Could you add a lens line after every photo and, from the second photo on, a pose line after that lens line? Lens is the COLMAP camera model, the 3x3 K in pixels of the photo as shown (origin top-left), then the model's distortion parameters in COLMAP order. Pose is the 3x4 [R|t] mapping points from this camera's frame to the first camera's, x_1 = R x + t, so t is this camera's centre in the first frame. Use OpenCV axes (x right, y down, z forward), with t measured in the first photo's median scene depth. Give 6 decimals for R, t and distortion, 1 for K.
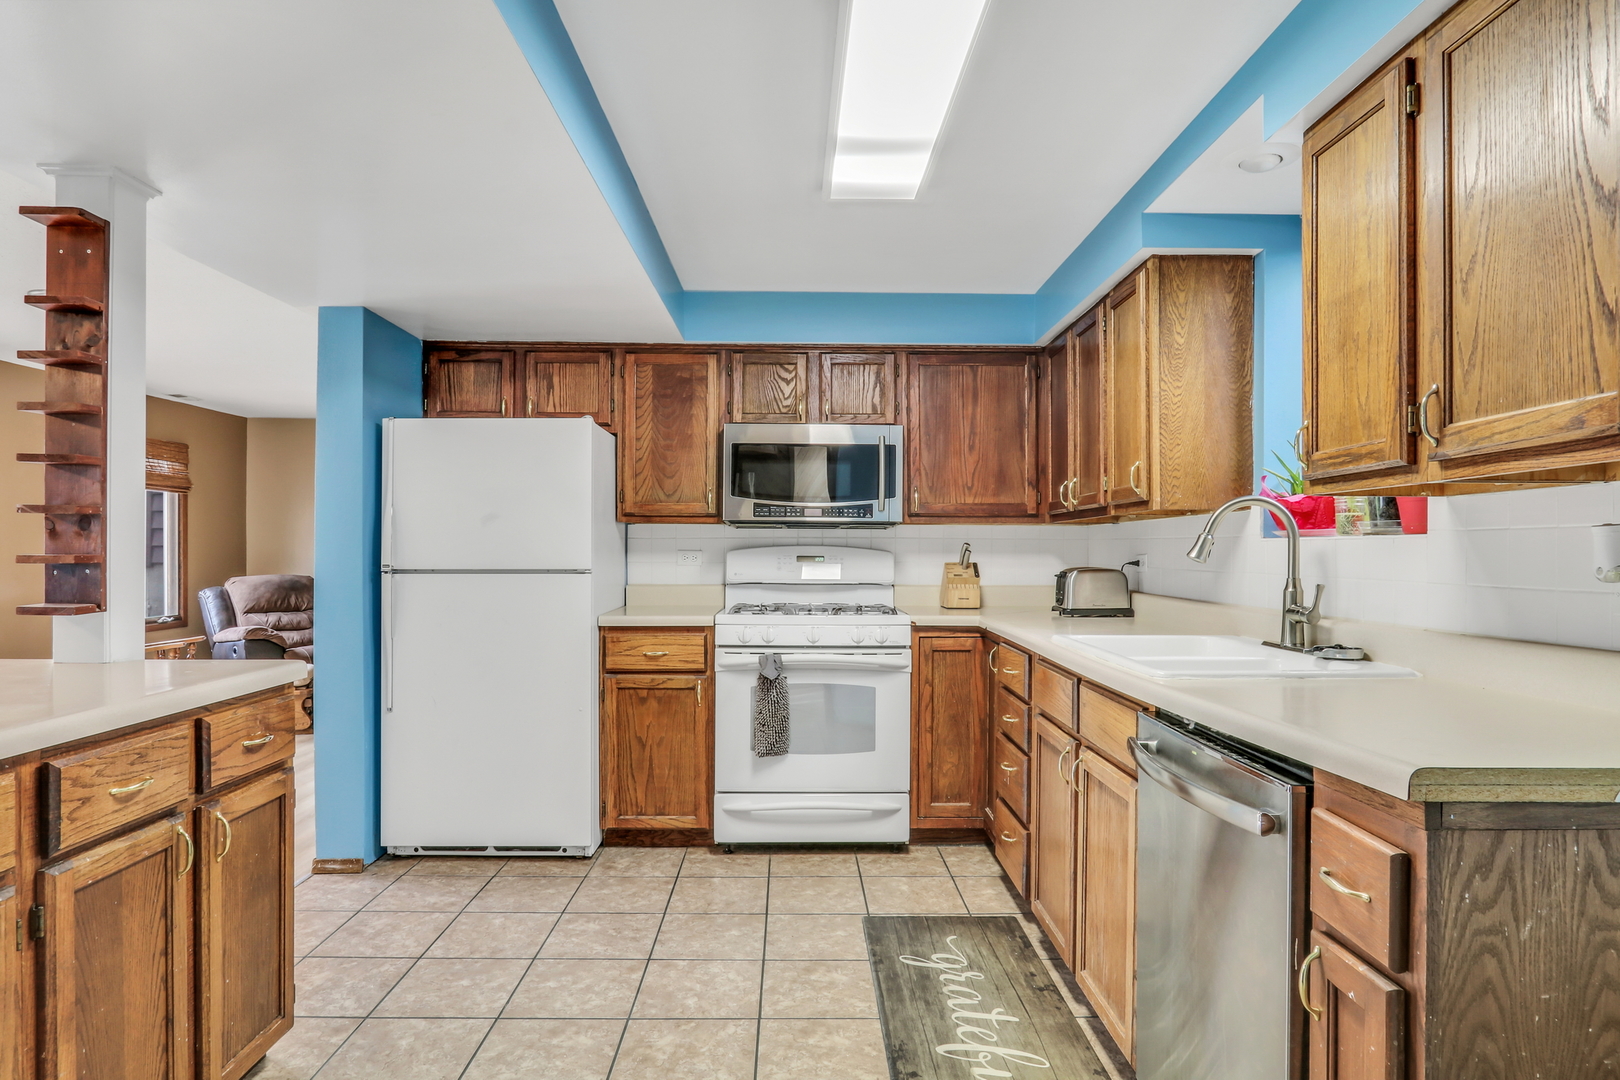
lens RADIAL K [[915.8, 0, 810.3], [0, 915.8, 551.3], [0, 0, 1]] dist [-0.020824, 0.008484]
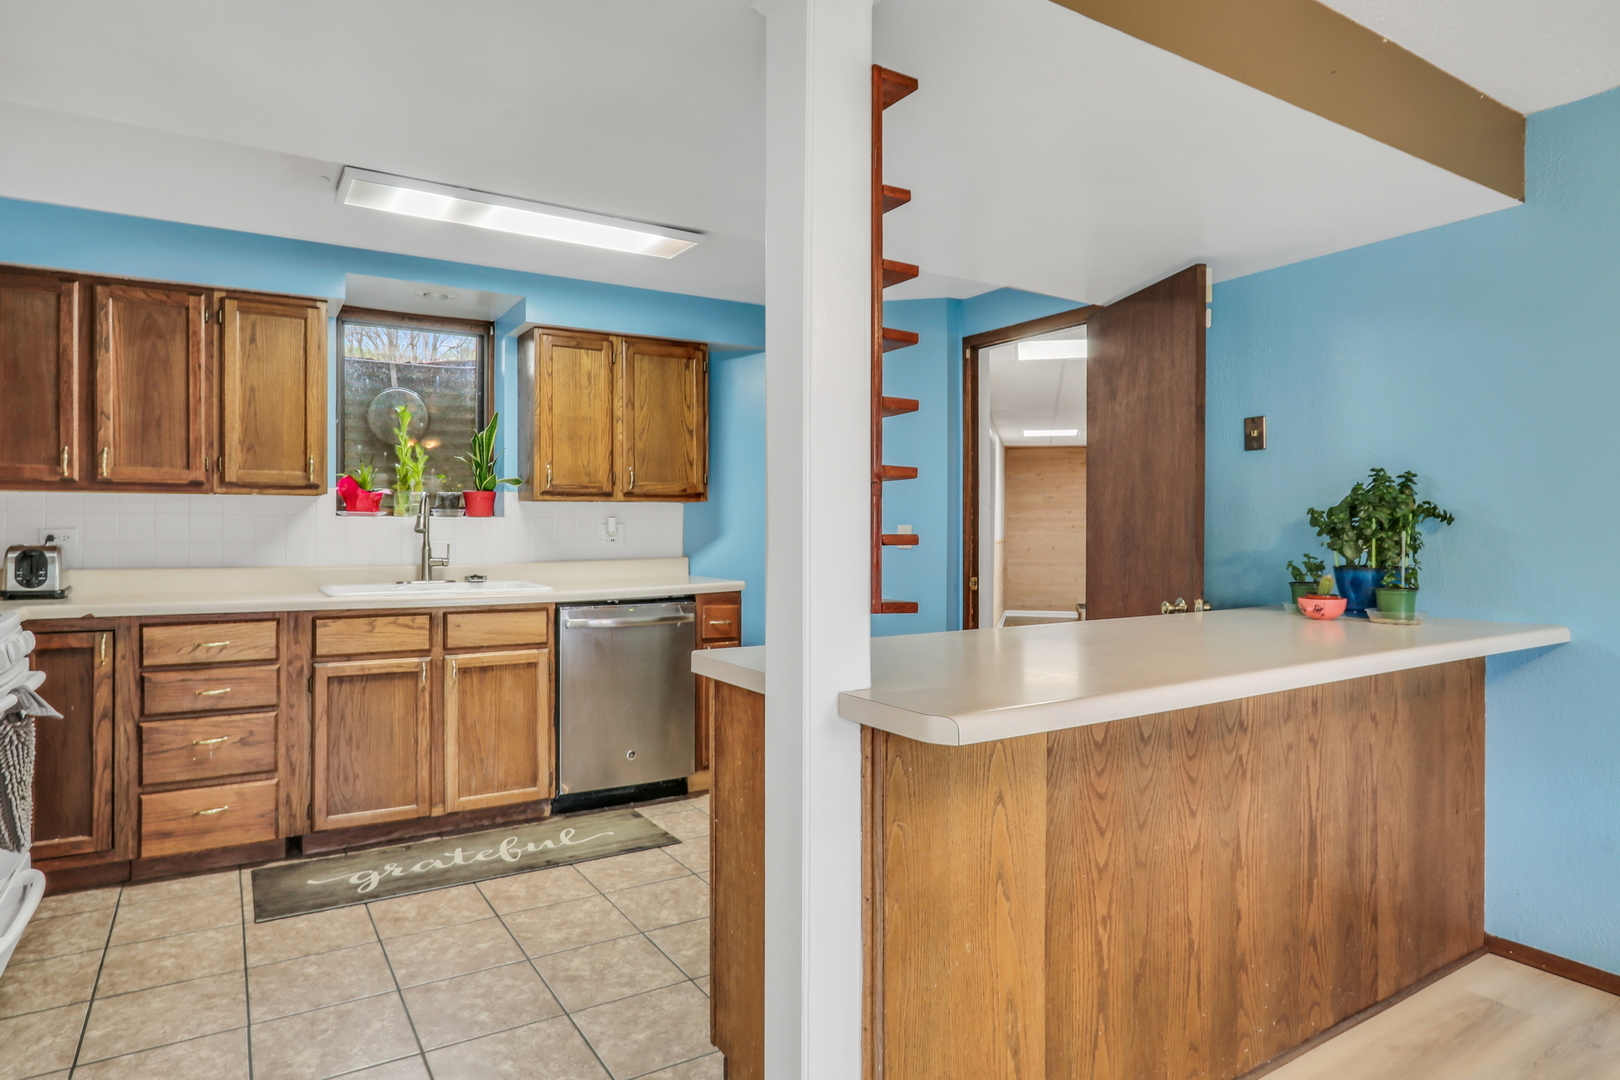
lens RADIAL K [[915.8, 0, 791.5], [0, 915.8, 530.2], [0, 0, 1]] dist [-0.020824, 0.008484]
pose [[-0.513248, -0.006519, 0.858215, -1.112075], [-0.002749, 0.999979, 0.005952, -0.003316], [-0.858236, 0.000696, -0.513255, 1.114041]]
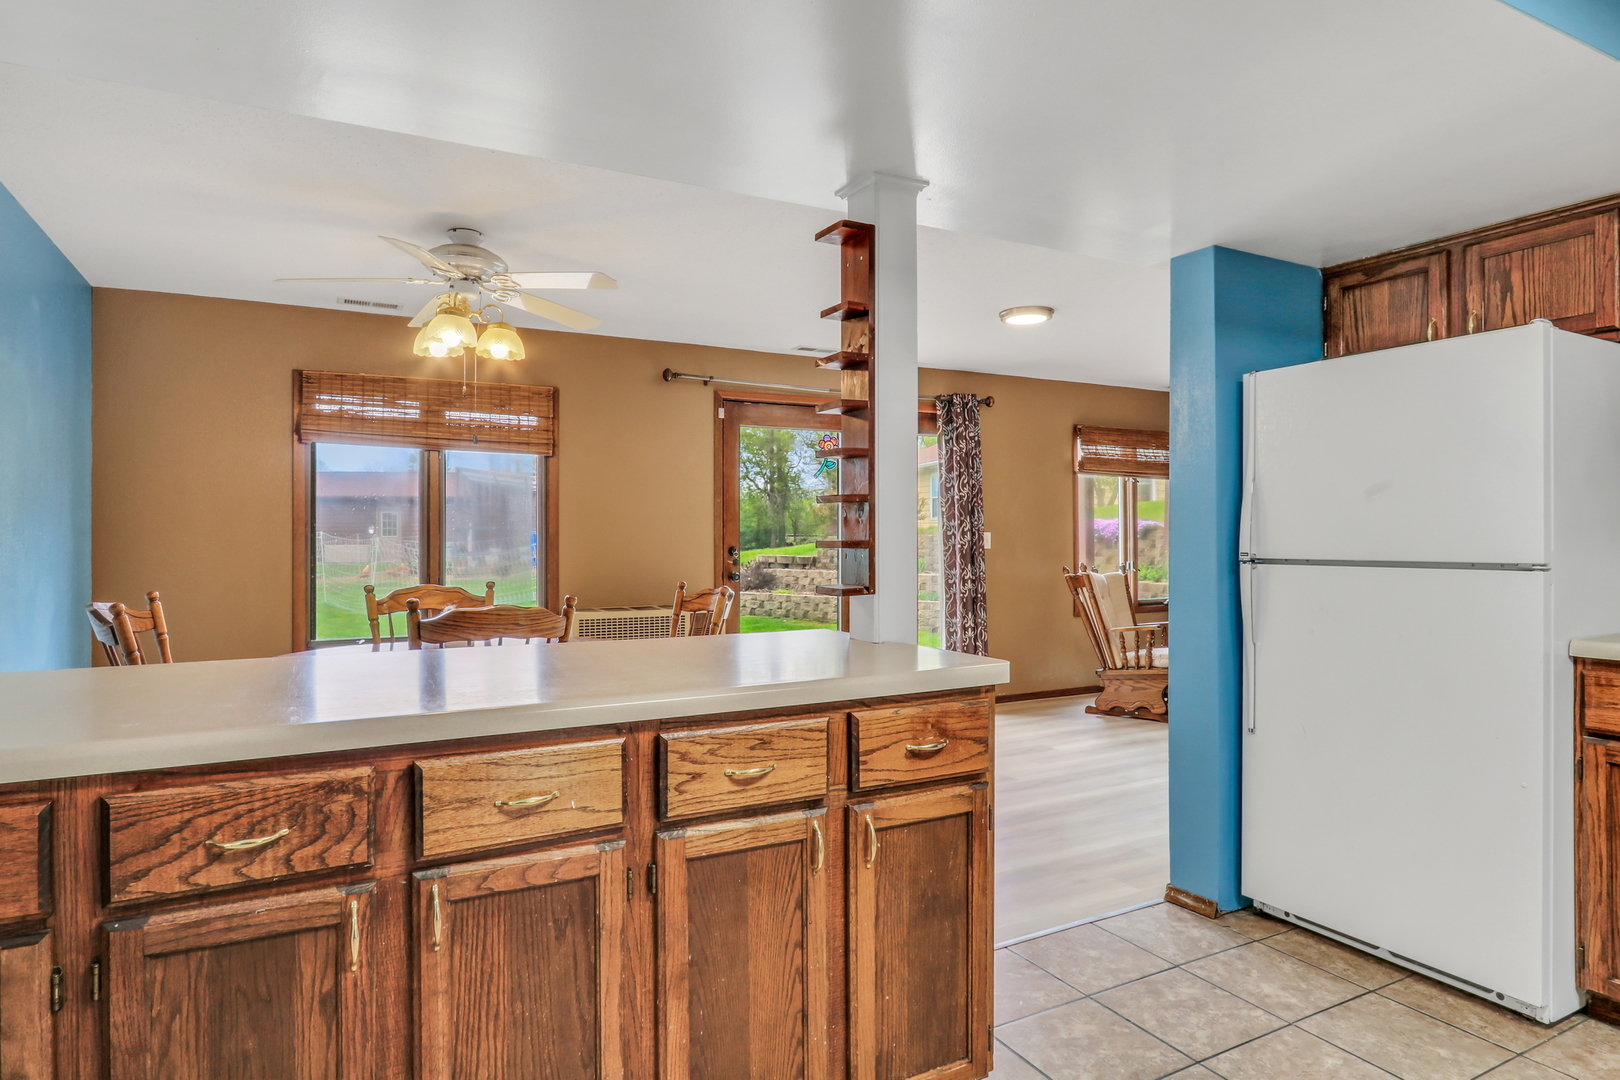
lens RADIAL K [[915.8, 0, 813.7], [0, 915.8, 539.2], [0, 0, 1]] dist [-0.020824, 0.008484]
pose [[0.449764, -0.000894, -0.893147, 0.112335], [0.002948, 0.999996, 0.000484, 0.001180], [0.893143, -0.002851, 0.449765, 0.358893]]
